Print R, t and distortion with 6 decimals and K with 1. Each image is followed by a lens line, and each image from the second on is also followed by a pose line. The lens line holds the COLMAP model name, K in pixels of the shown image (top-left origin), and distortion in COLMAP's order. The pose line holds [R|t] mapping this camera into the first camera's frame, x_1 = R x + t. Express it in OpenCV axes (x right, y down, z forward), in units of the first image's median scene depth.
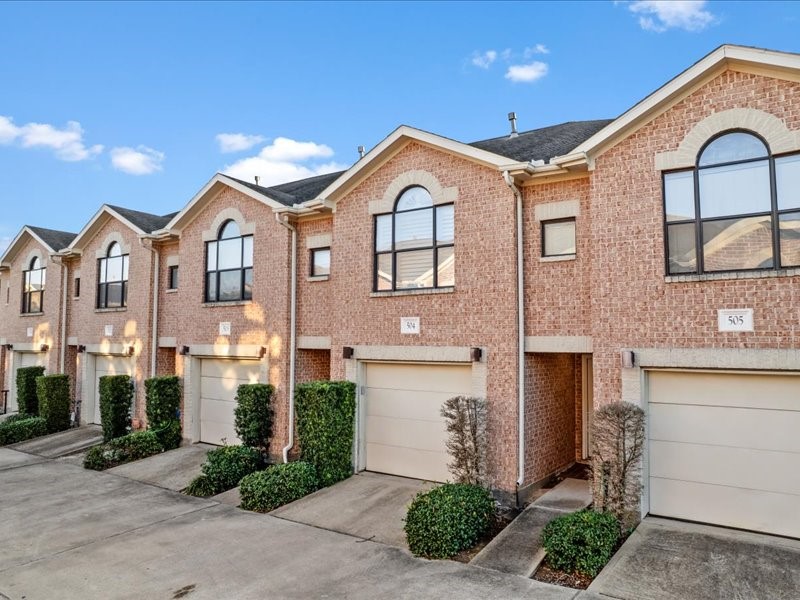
lens RADIAL K [[578.3, 0, 402.2], [0, 578.3, 296.7], [0, 0, 1]] dist [-0.055081, 0.001884]
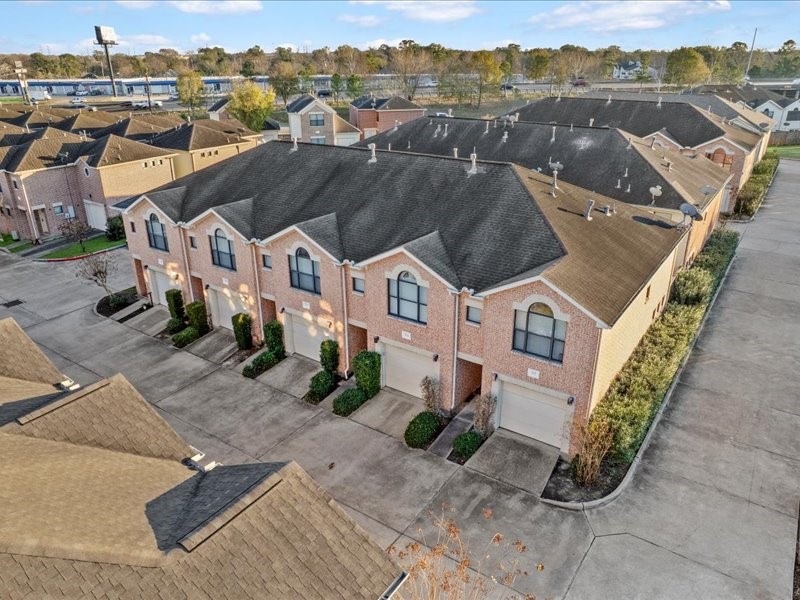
lens RADIAL K [[578.3, 0, 398.6], [0, 578.3, 302.7], [0, 0, 1]] dist [-0.055081, 0.001884]
pose [[0.999936, -0.007835, -0.008182, 0.003532], [0.010650, 0.896349, 0.443222, -1.001492], [0.003862, -0.443281, 0.896375, -0.850149]]
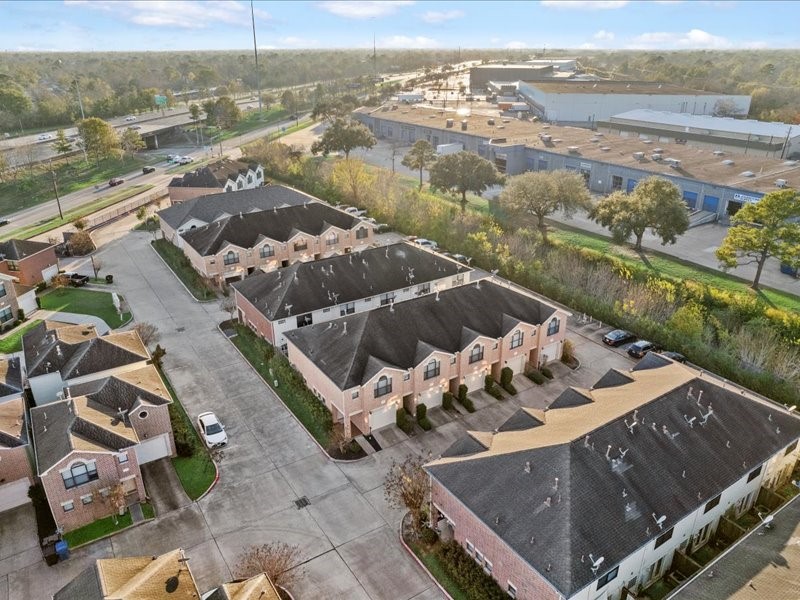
lens RADIAL K [[578.3, 0, 399.9], [0, 578.3, 300.4], [0, 0, 1]] dist [-0.055081, 0.001884]
pose [[0.378062, -0.375254, 0.846318, -4.937442], [-0.050325, 0.904485, 0.423526, -2.716450], [-0.924412, -0.202710, 0.323066, 0.341478]]
